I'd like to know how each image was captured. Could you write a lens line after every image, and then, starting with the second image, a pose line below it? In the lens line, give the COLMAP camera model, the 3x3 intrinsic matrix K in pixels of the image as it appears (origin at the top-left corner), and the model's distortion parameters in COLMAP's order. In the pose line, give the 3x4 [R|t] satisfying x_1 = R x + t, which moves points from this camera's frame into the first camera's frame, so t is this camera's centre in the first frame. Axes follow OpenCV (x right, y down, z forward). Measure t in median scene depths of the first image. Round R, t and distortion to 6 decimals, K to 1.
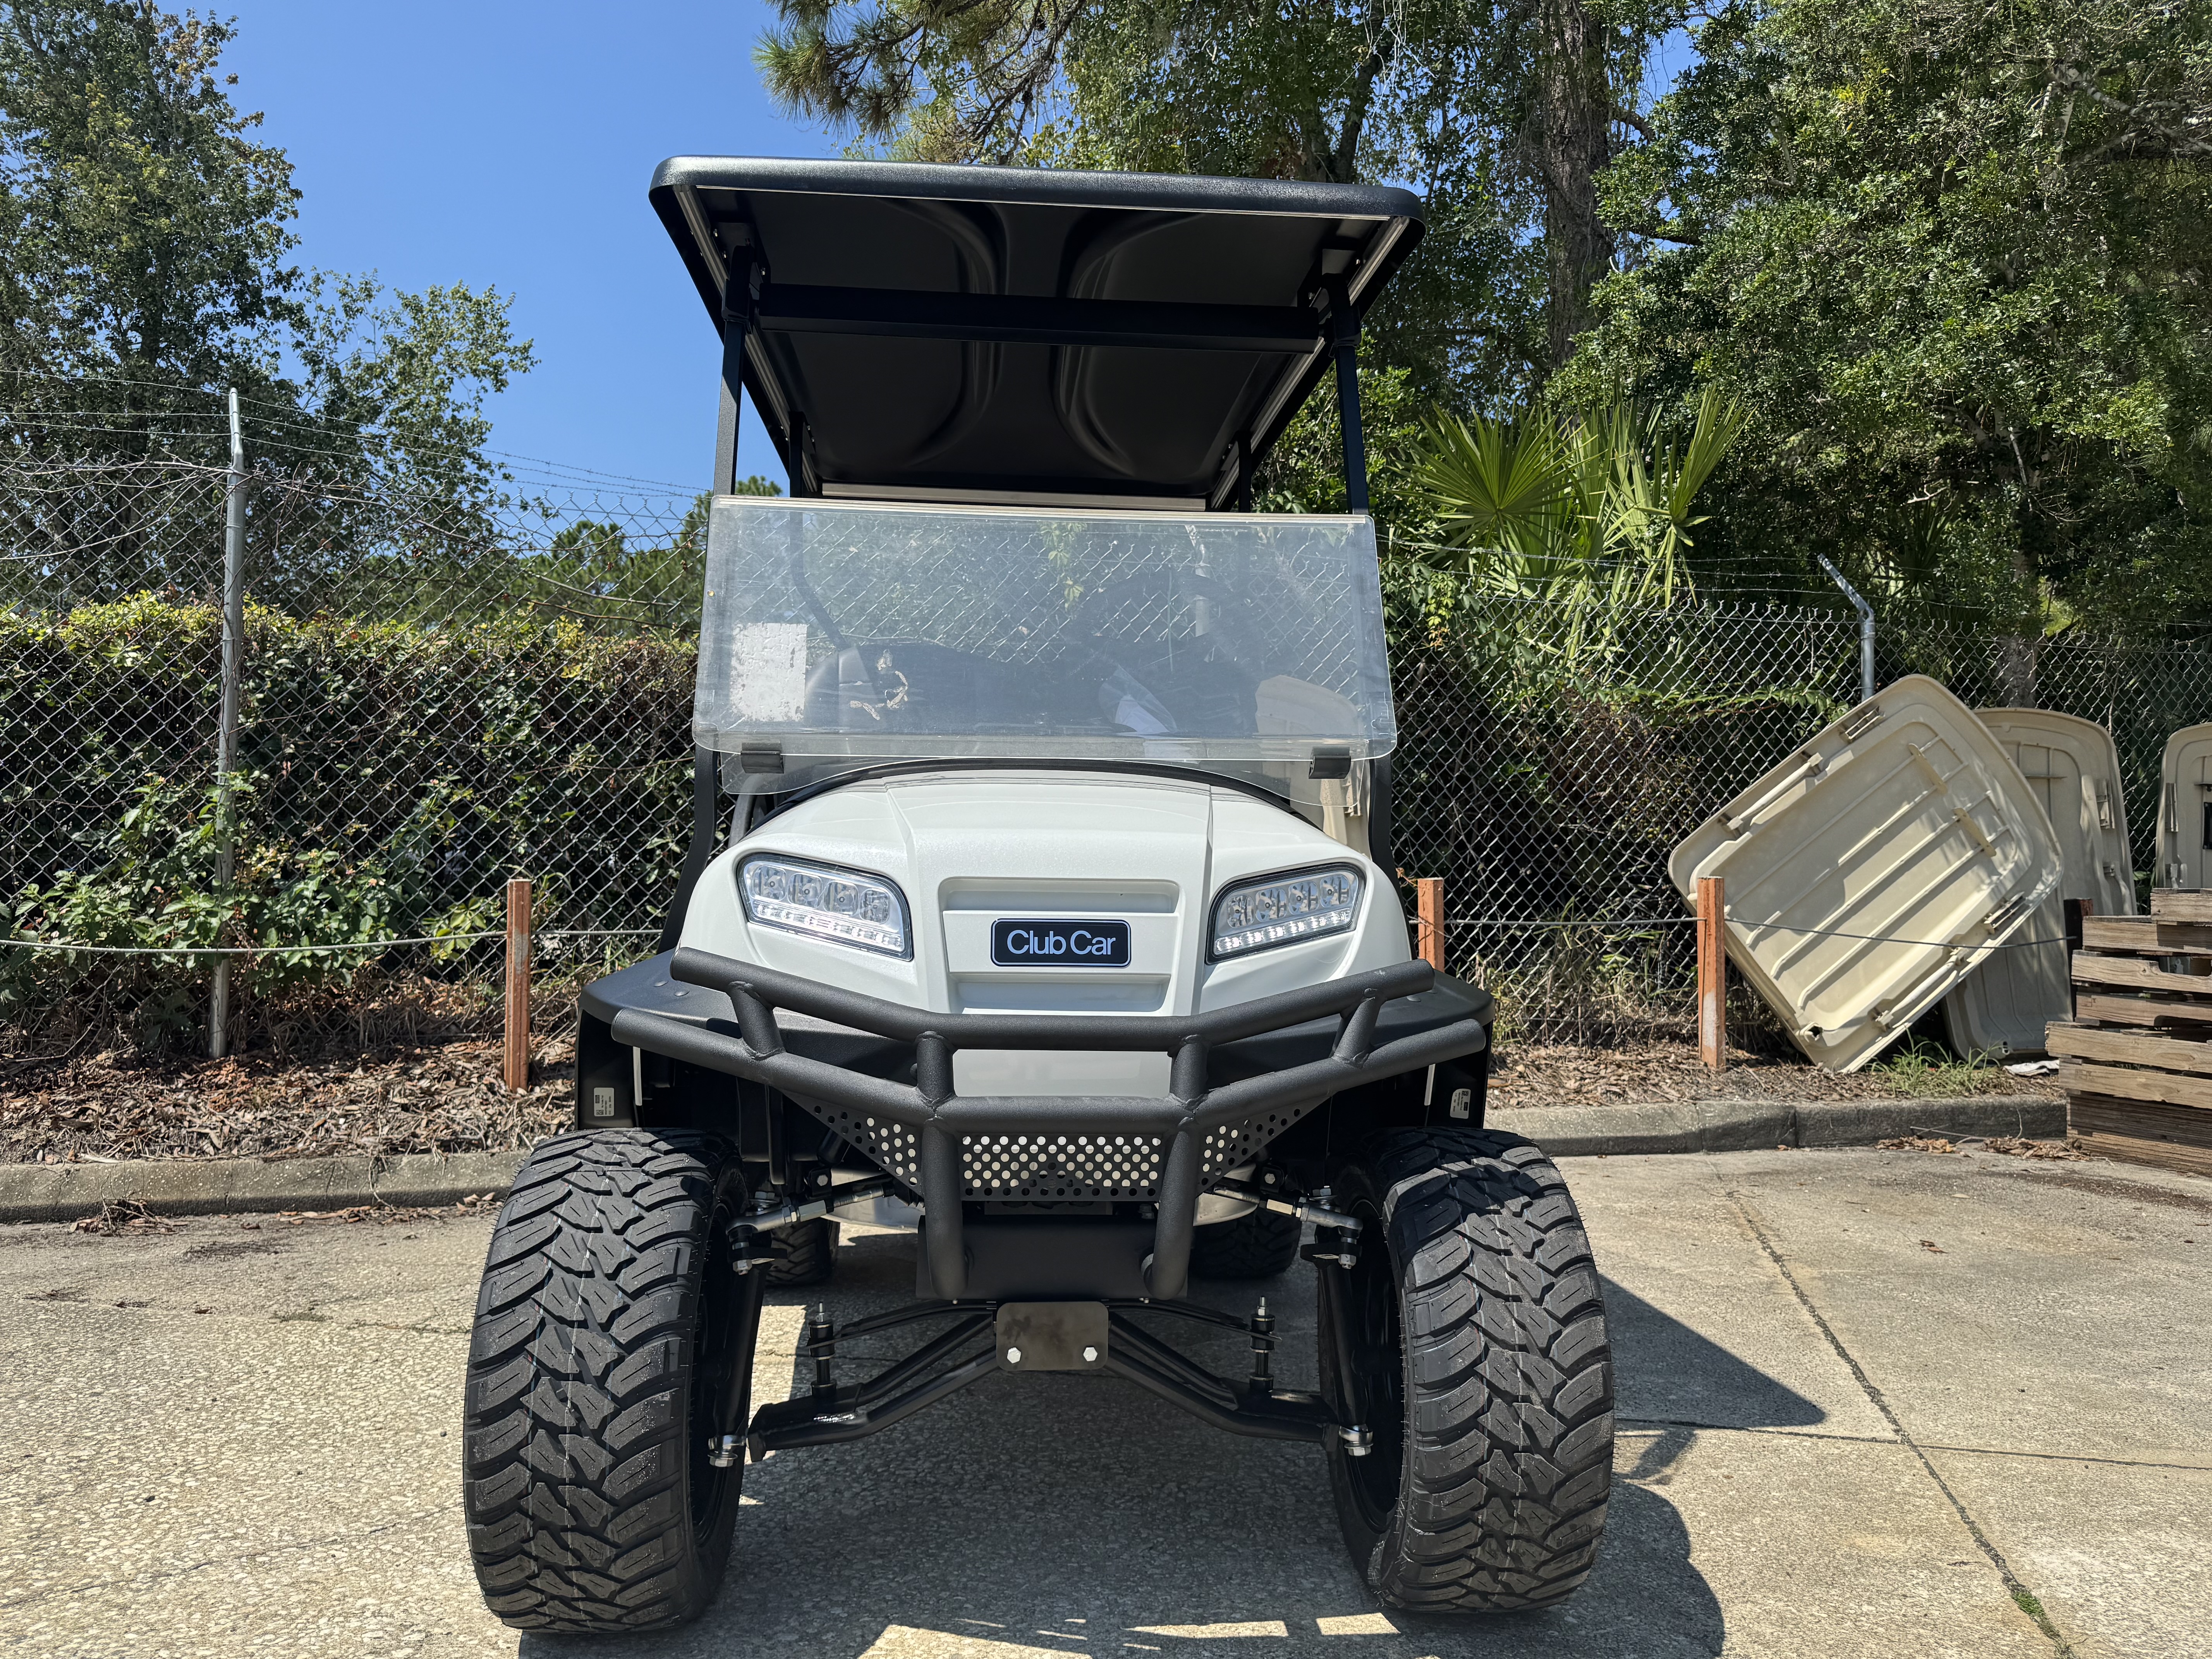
lens RADIAL K [[1609.5, 0, 1106.0], [0, 1609.5, 829.5], [0, 0, 1]] dist [0.115884, -0.165210]
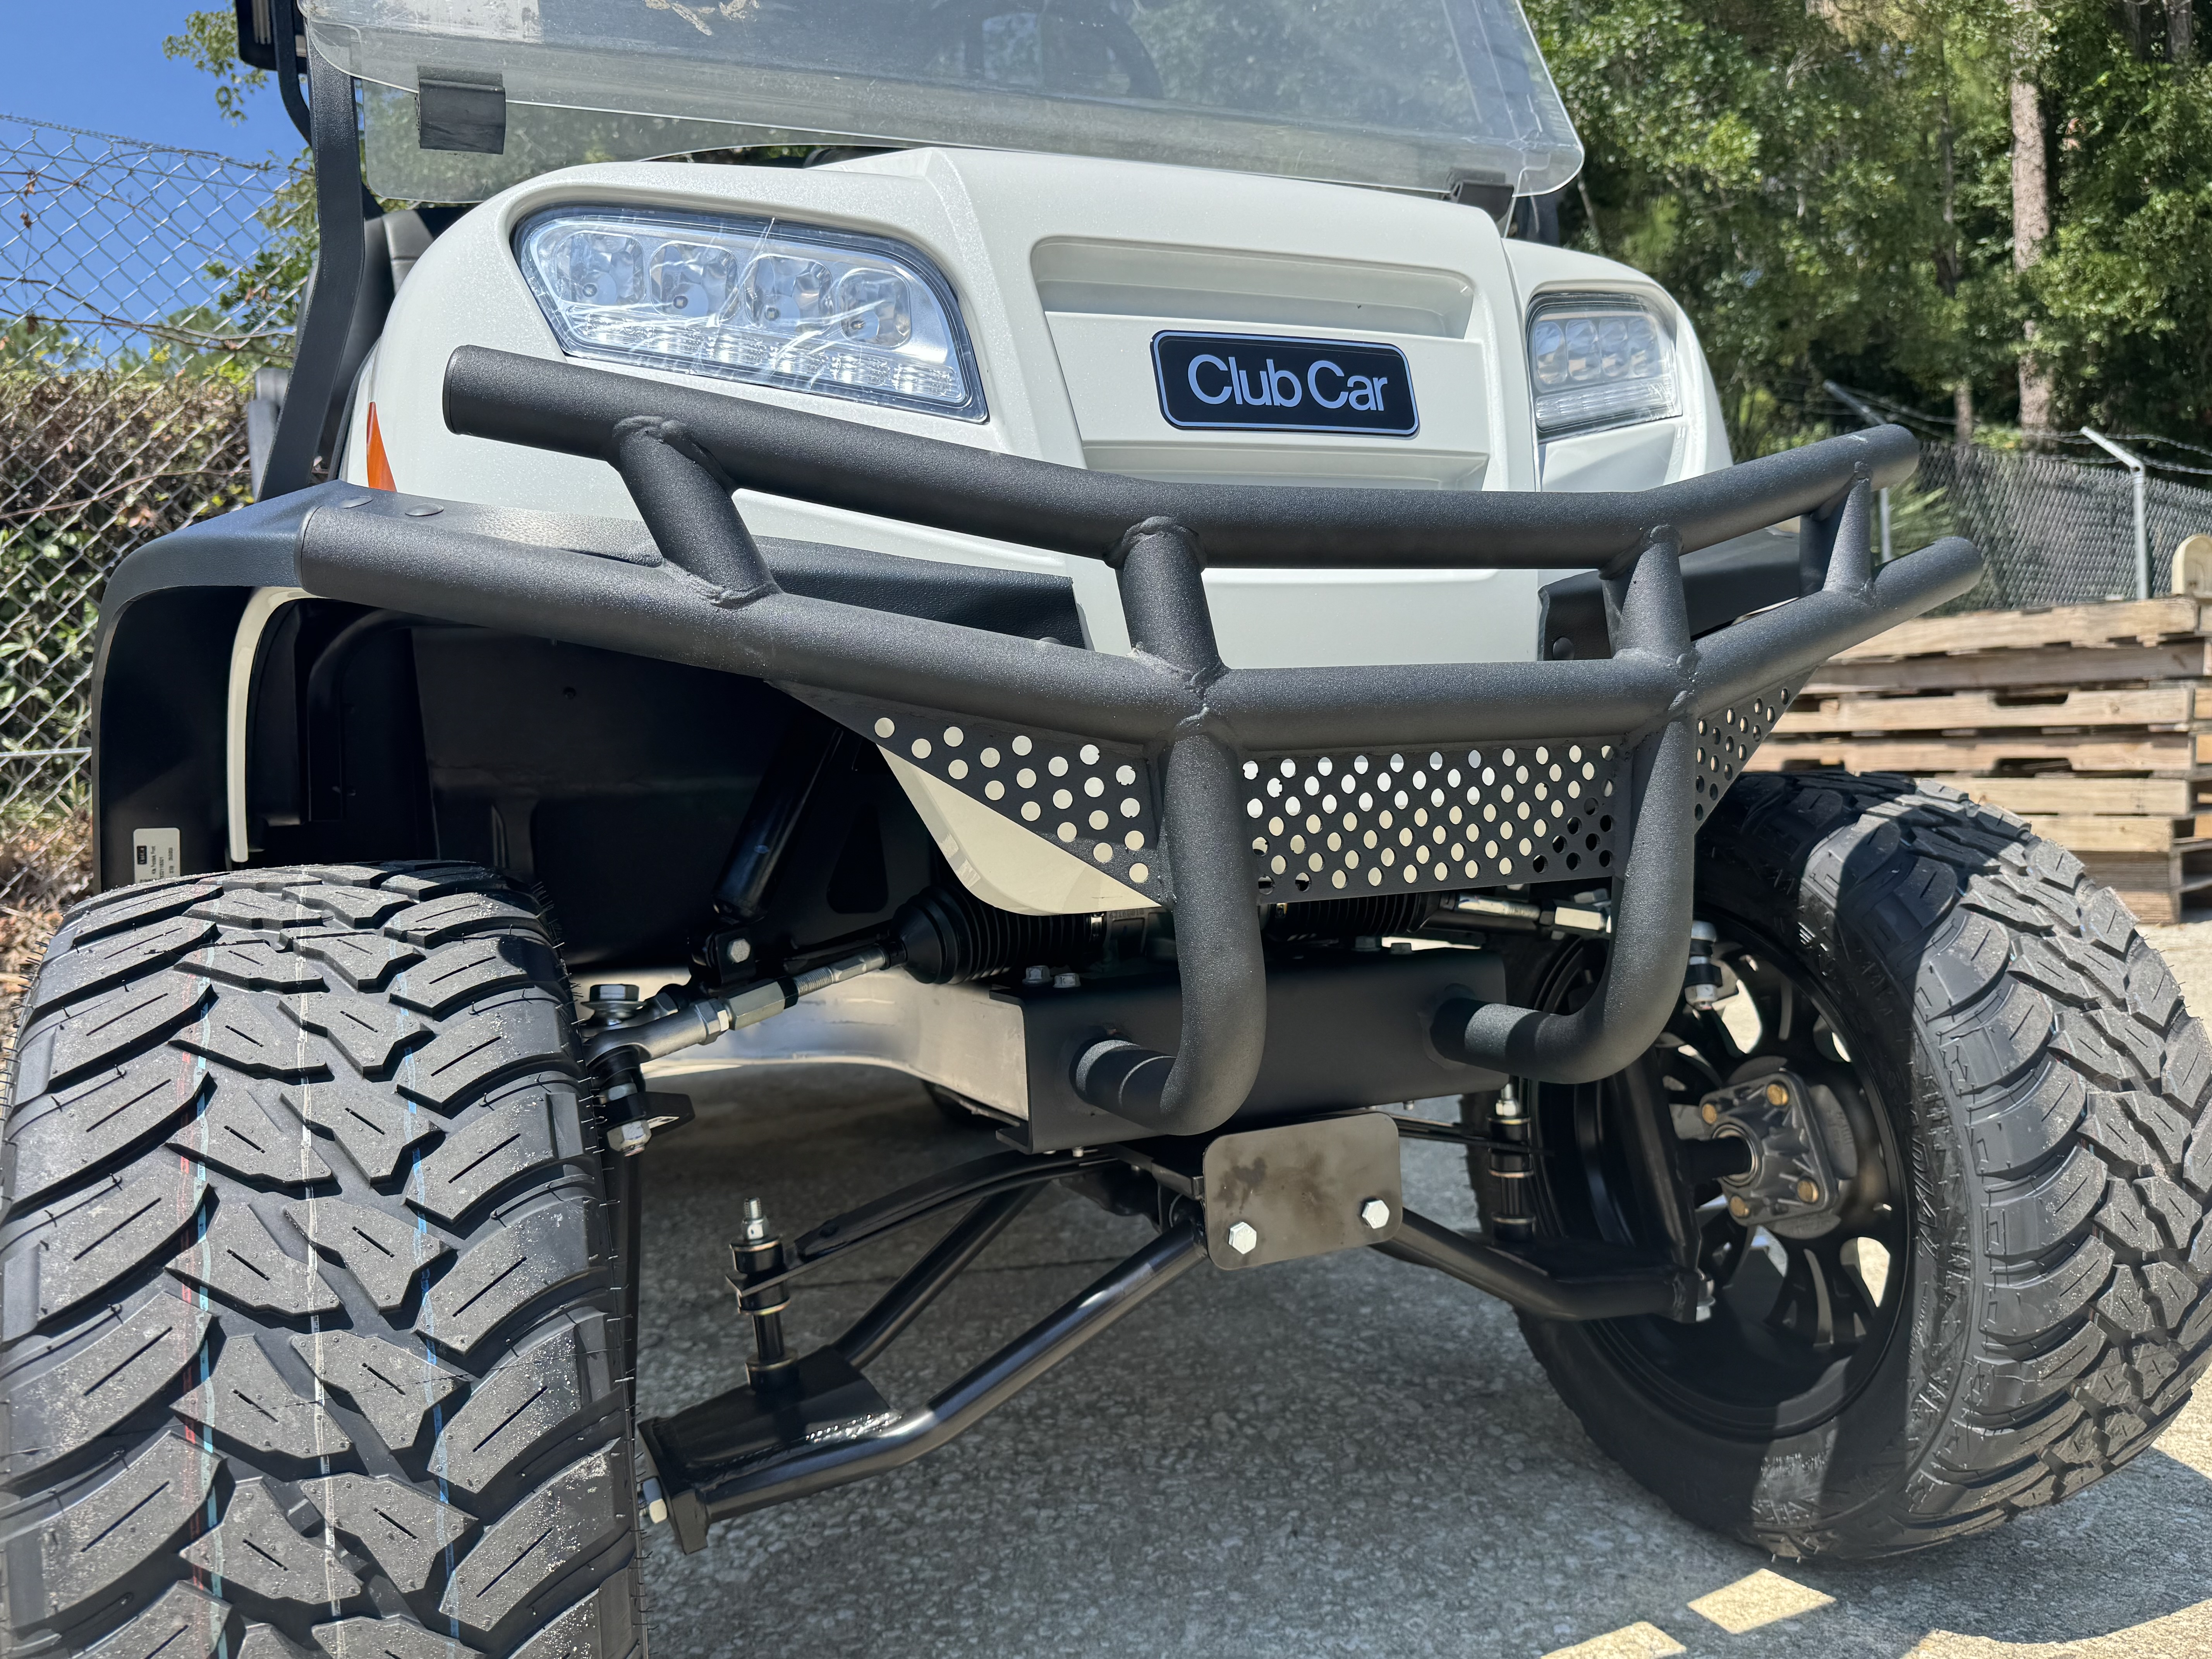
lens RADIAL K [[1698.9, 0, 1103.7], [0, 1698.9, 807.9], [0, 0, 1]] dist [0.010053, -0.001574]
pose [[0.944295, -0.069008, 0.321782, -0.267563], [0.045753, 0.995801, 0.079288, 0.163559], [-0.325903, -0.060149, 0.943488, 0.581318]]
